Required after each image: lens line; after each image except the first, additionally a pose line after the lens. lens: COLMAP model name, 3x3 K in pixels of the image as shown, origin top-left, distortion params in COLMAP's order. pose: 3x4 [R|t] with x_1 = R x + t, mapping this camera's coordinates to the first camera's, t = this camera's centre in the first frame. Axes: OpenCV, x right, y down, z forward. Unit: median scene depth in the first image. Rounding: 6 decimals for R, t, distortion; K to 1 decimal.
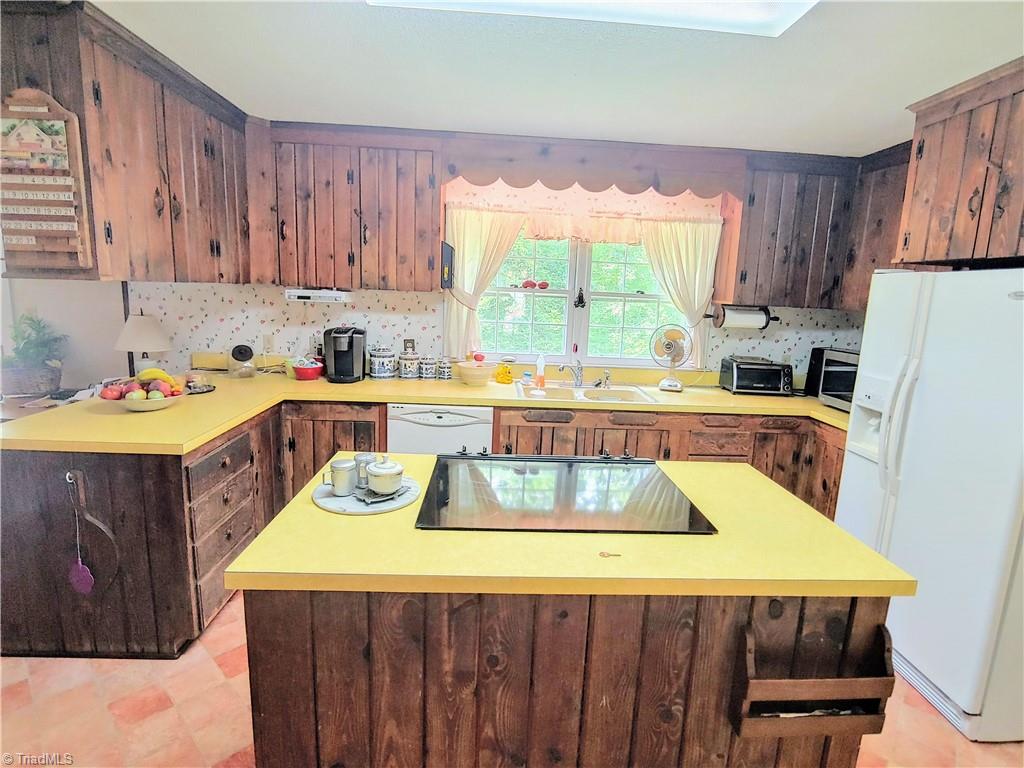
lens RADIAL K [[494.8, 0, 508.5], [0, 494.8, 378.6], [0, 0, 1]] dist [-0.028148, -0.000282]
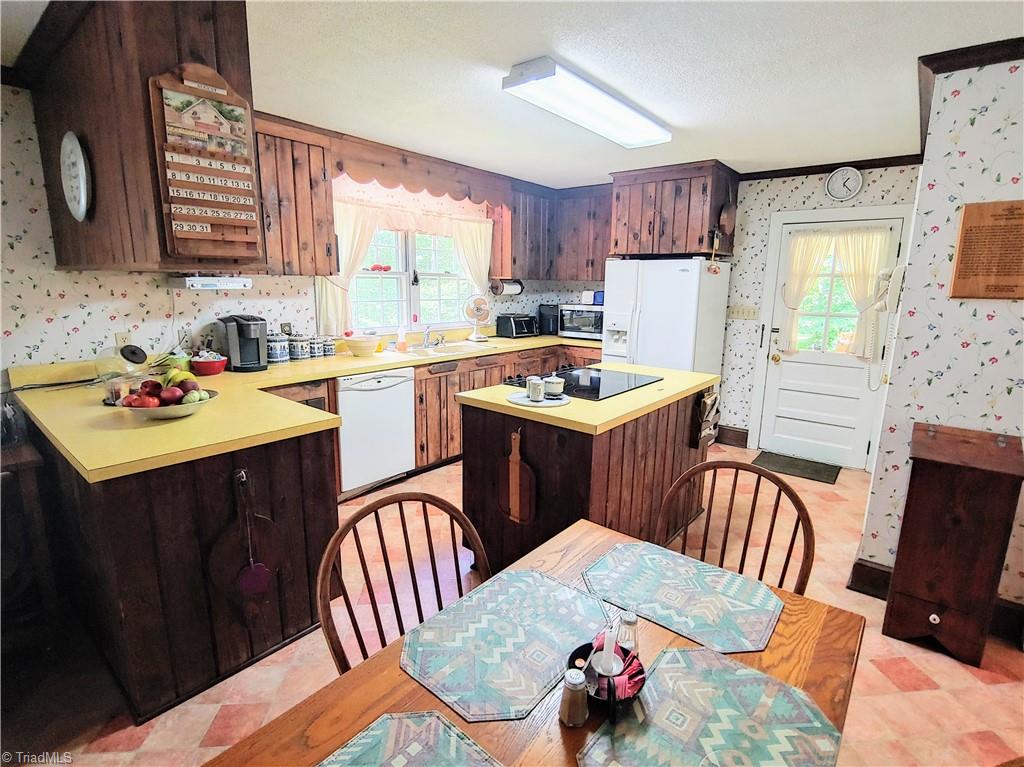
lens RADIAL K [[494.8, 0, 508.5], [0, 494.8, 378.1], [0, 0, 1]] dist [-0.028148, -0.000282]
pose [[0.676703, -0.171122, 0.716094, -0.748743], [0.139989, 0.984777, 0.103040, -0.008662], [-0.722826, 0.030517, 0.690356, -0.041277]]
